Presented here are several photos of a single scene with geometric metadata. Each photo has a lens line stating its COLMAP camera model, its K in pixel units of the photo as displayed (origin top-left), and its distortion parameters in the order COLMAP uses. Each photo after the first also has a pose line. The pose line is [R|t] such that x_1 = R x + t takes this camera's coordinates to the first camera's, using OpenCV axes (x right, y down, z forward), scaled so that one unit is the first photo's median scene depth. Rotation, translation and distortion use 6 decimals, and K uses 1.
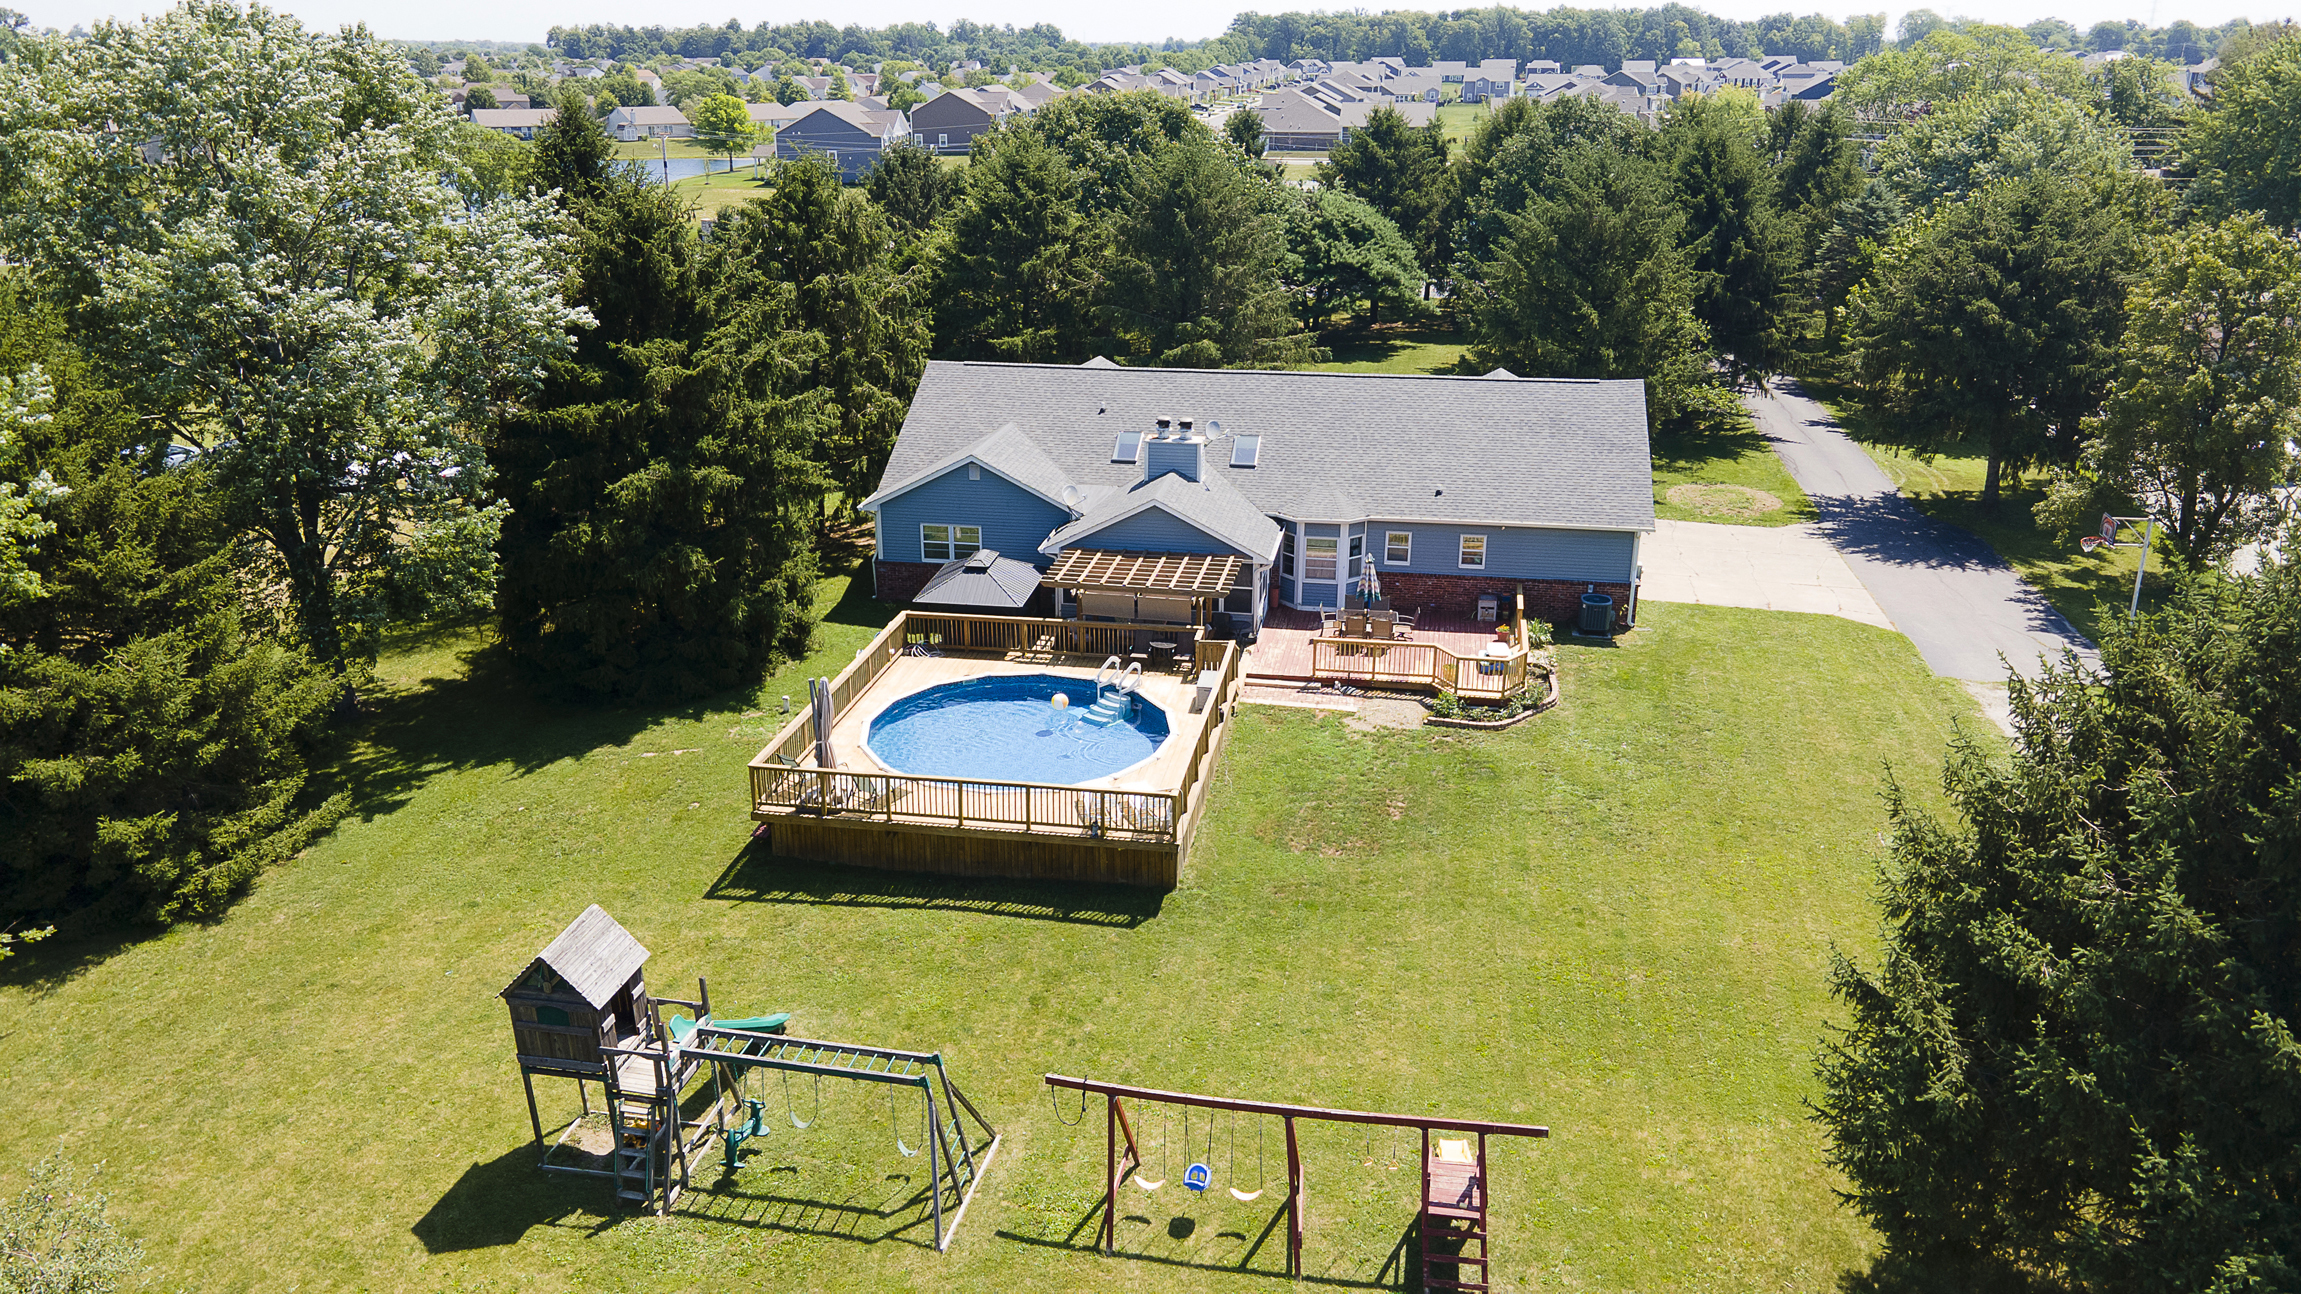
lens RADIAL K [[1663.5, 0, 1150.5], [0, 1663.5, 647.0], [0, 0, 1]] dist [0.037391, 0.007545]
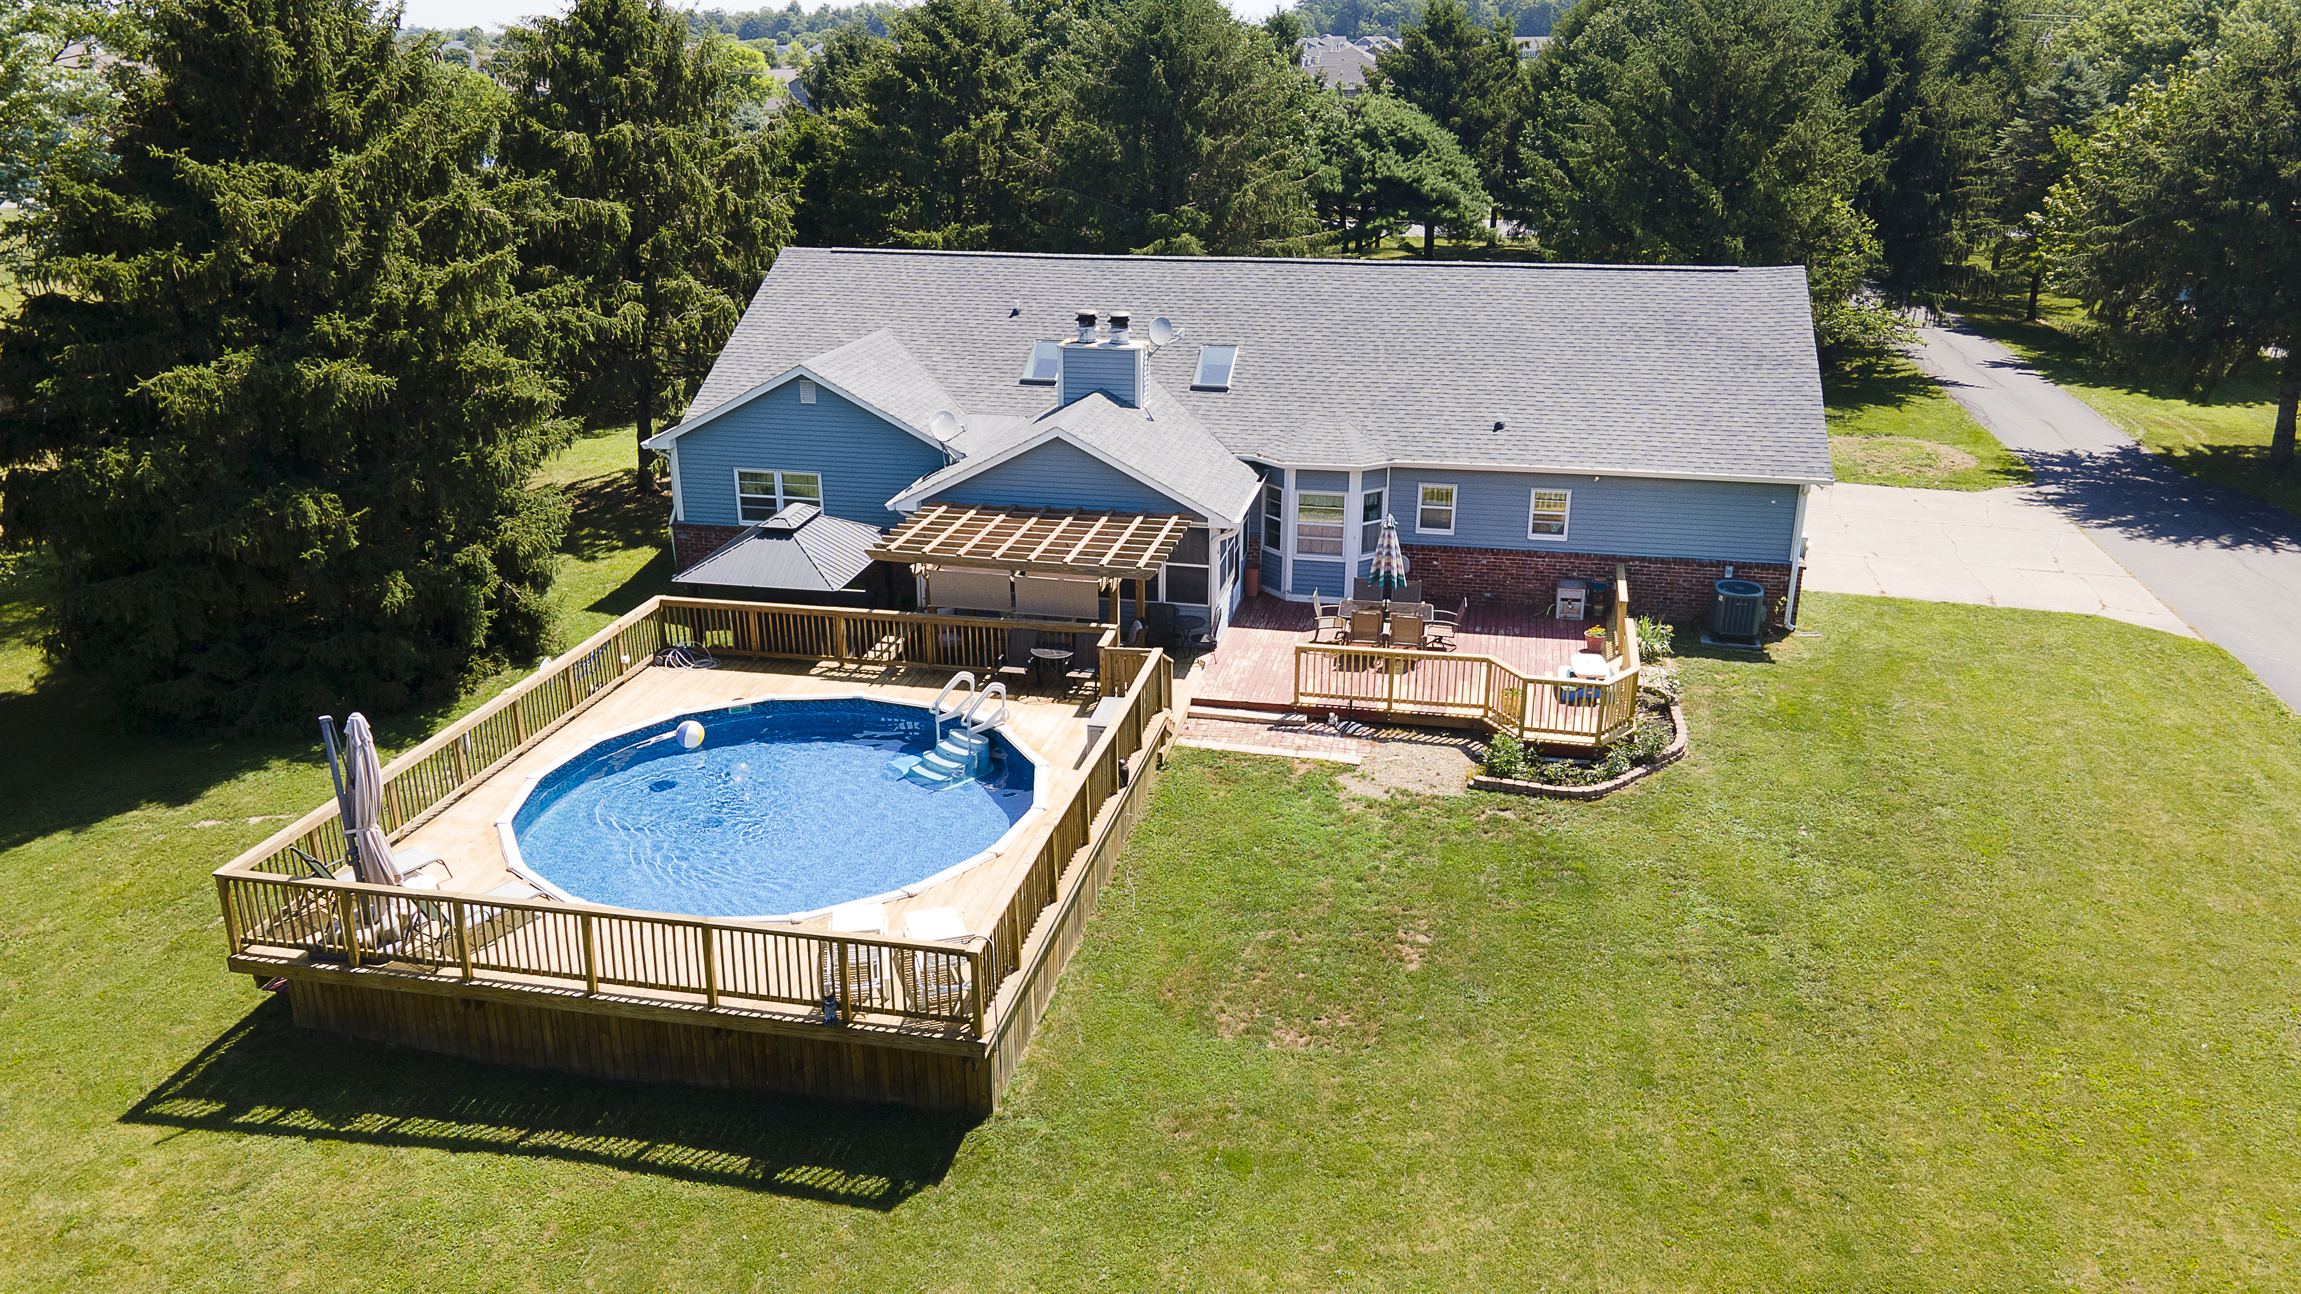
lens RADIAL K [[1676.8, 0, 1150.5], [0, 1676.8, 647.0], [0, 0, 1]] dist [0.000929, 0.083178]
pose [[0.999257, 0.010161, -0.037177, 0.062441], [-0.009981, 0.999938, 0.005022, -0.006653], [0.037226, -0.004647, 0.999296, 0.339071]]
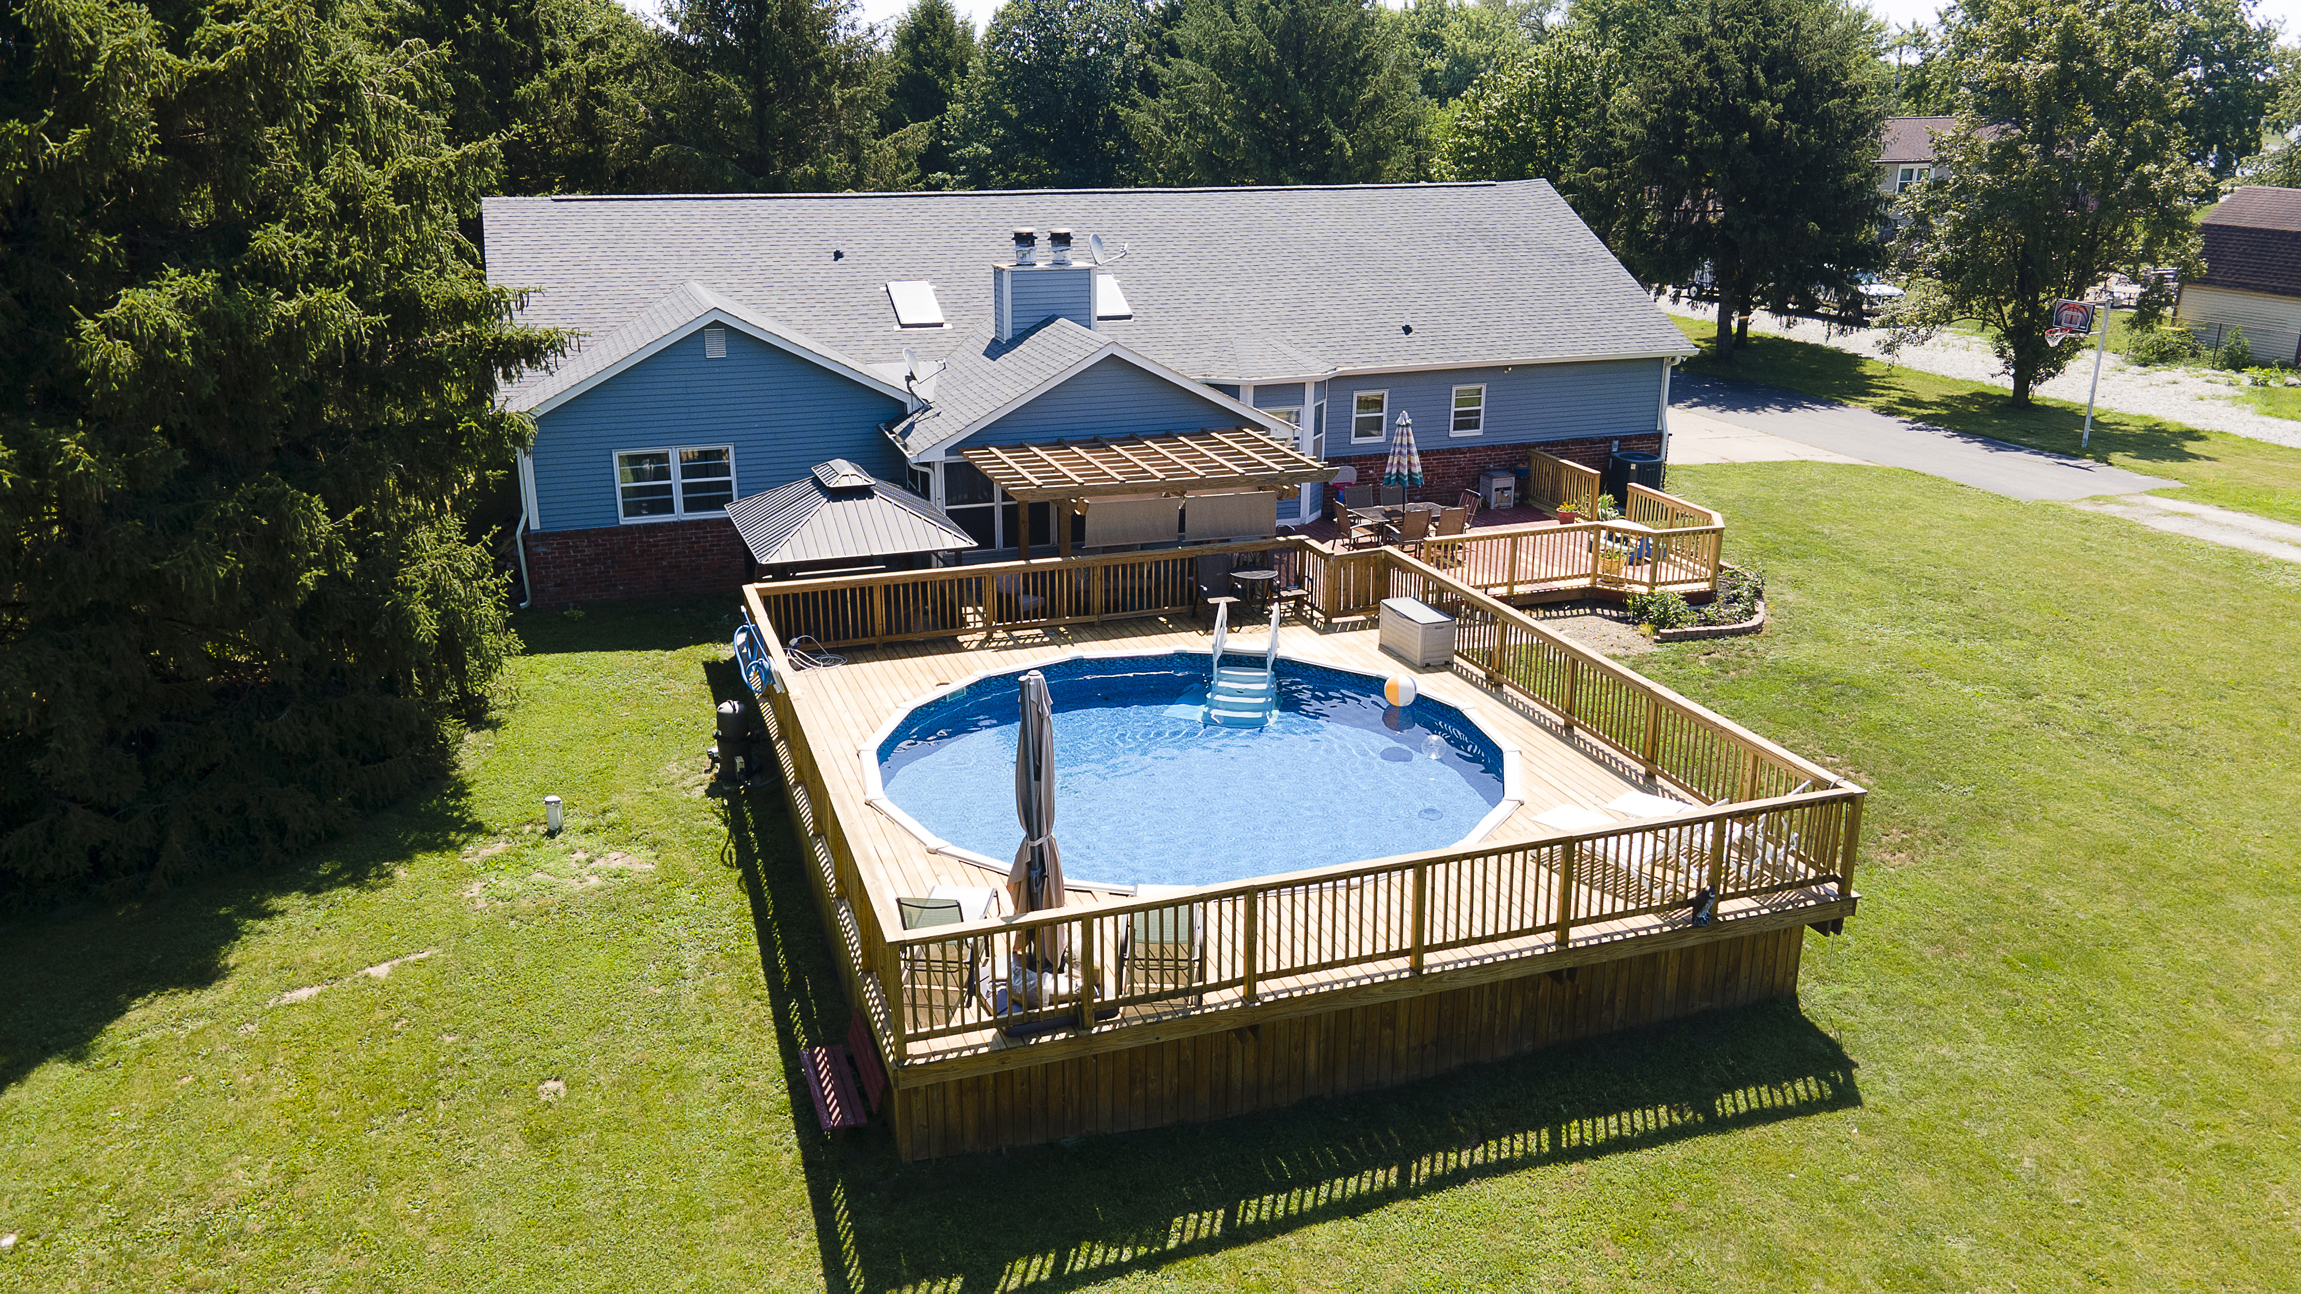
lens RADIAL K [[1666.9, 0, 1150.5], [0, 1666.9, 647.0], [0, 0, 1]] dist [0.028768, -0.004449]
pose [[0.877982, -0.148793, 0.454982, -0.254940], [0.160702, 0.986922, 0.012646, 0.008969], [-0.450913, 0.062013, 0.890411, 0.478088]]
